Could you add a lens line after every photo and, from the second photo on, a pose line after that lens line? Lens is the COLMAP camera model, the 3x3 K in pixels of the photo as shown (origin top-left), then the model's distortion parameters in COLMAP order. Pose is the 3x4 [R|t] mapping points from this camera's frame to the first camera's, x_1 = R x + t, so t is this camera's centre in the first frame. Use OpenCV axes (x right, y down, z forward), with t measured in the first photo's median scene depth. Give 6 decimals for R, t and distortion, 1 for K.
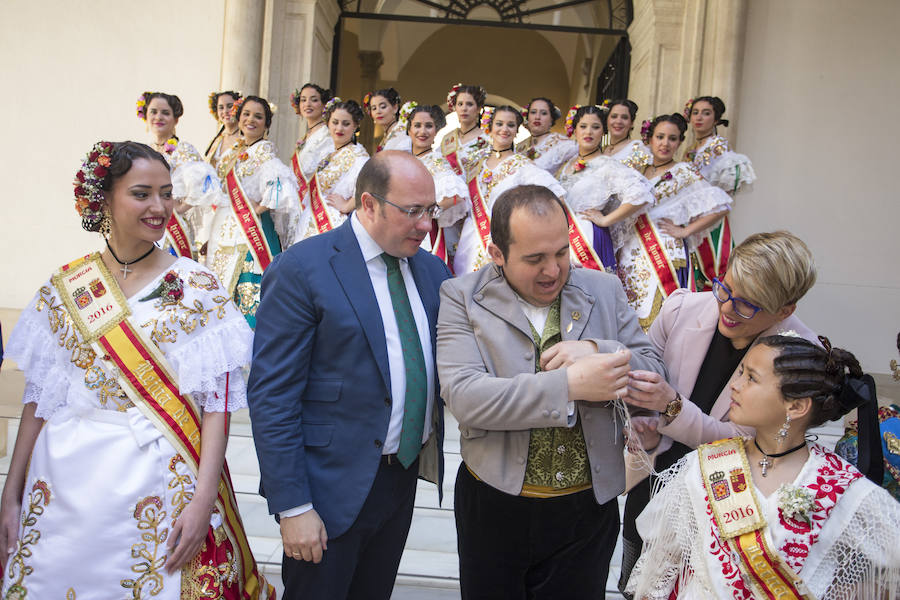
lens RADIAL K [[528.3, 0, 450.0], [0, 528.3, 300.0], [0, 0, 1]] dist [0.007635, 0.000164]
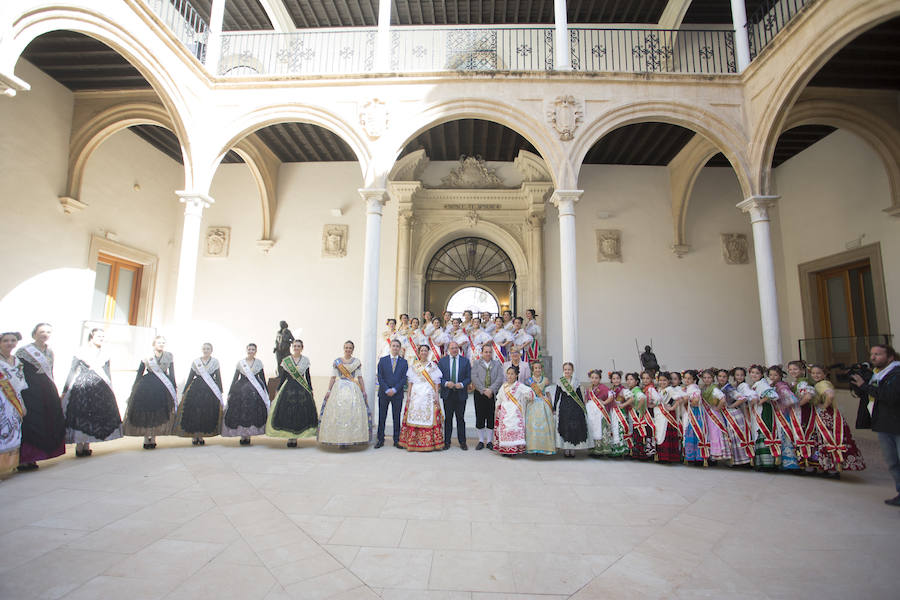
lens RADIAL K [[445.6, 0, 457.8], [0, 445.6, 279.1], [0, 0, 1]] dist [0.002312, 0.000924]
pose [[0.998356, -0.052443, 0.023124, -0.089522], [0.056277, 0.973385, -0.222157, 0.081807], [-0.010858, 0.223093, 0.974737, -2.008872]]
